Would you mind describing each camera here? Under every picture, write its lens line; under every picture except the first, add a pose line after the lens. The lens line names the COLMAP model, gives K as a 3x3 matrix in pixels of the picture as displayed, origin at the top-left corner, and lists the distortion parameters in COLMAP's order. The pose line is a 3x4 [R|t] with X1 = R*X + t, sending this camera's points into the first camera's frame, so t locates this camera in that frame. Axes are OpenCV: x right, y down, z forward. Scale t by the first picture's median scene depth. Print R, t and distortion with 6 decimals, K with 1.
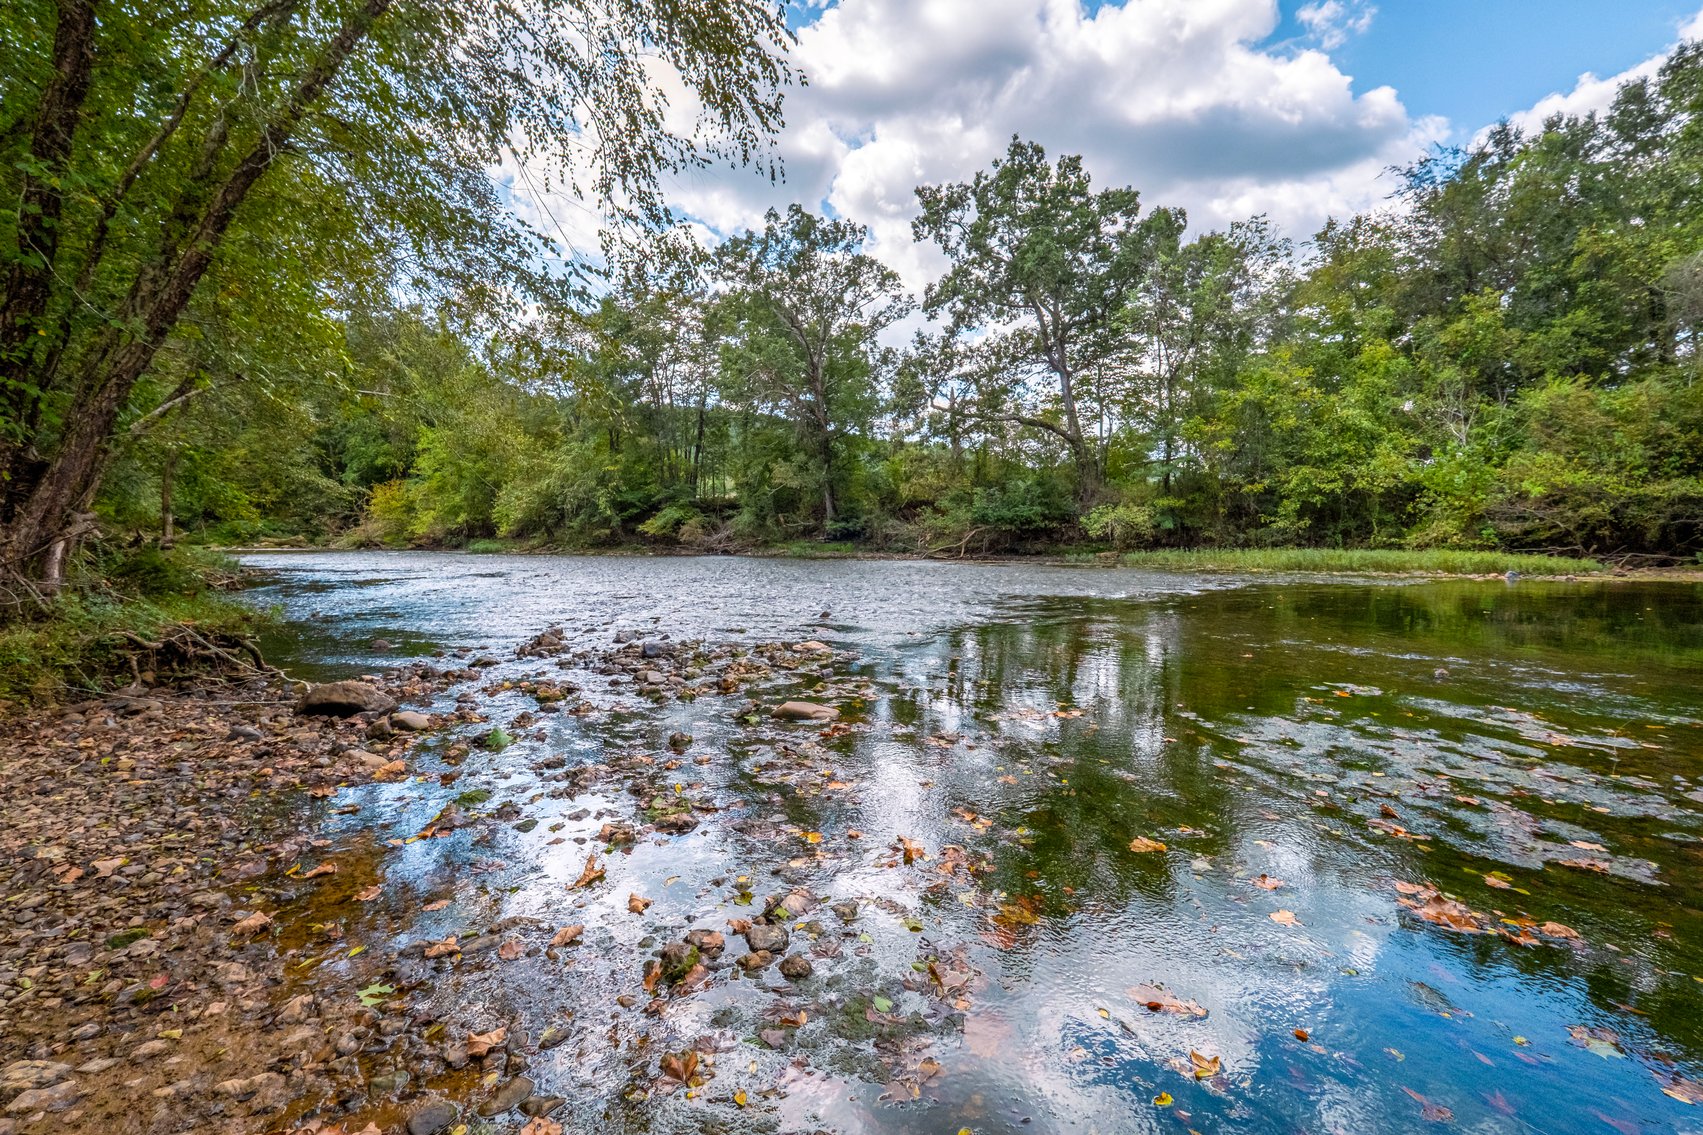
lens RADIAL K [[750.1, 0, 850.2], [0, 750.1, 557.6], [0, 0, 1]] dist [-0.001207, -0.000445]
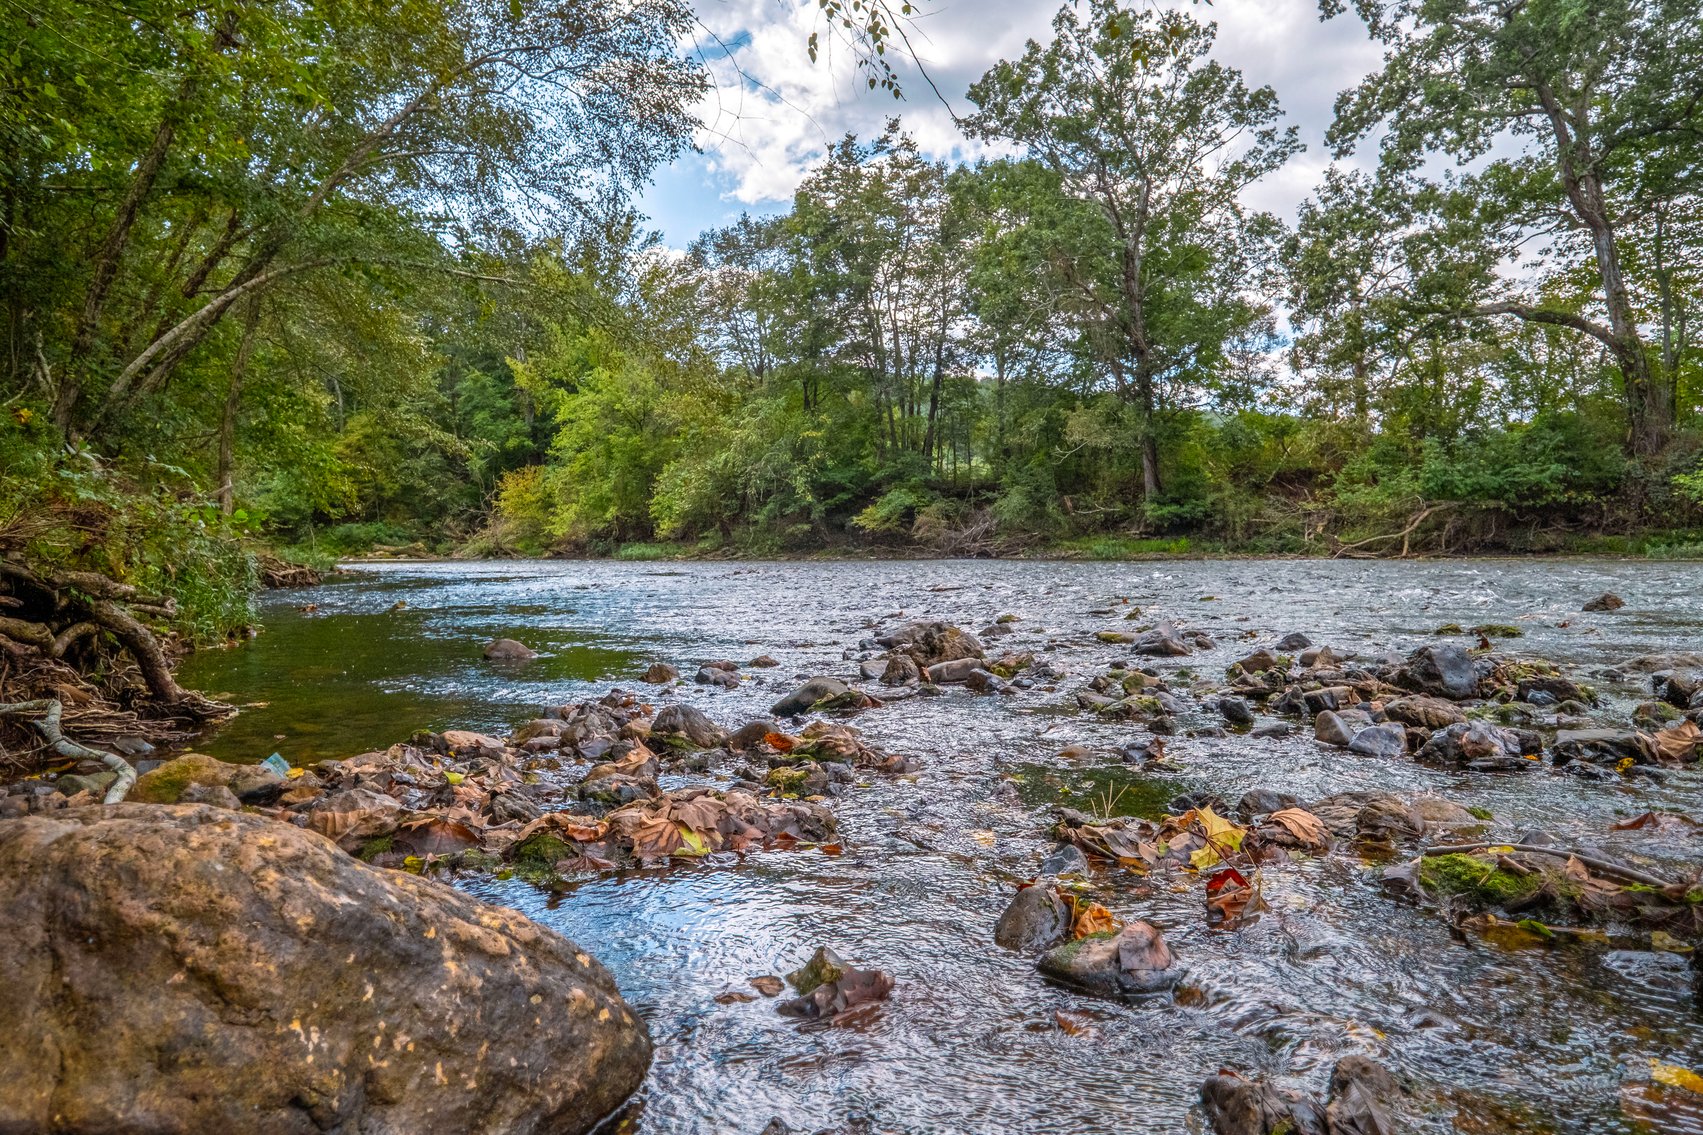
lens RADIAL K [[1040.9, 0, 851.1], [0, 1040.9, 572.6], [0, 0, 1]] dist [0.017822, 0.000306]
pose [[0.970201, -0.000706, -0.242299, -0.056845], [-0.000678, 0.999984, -0.005626, 0.013540], [0.242300, 0.005623, 0.970185, 0.089786]]
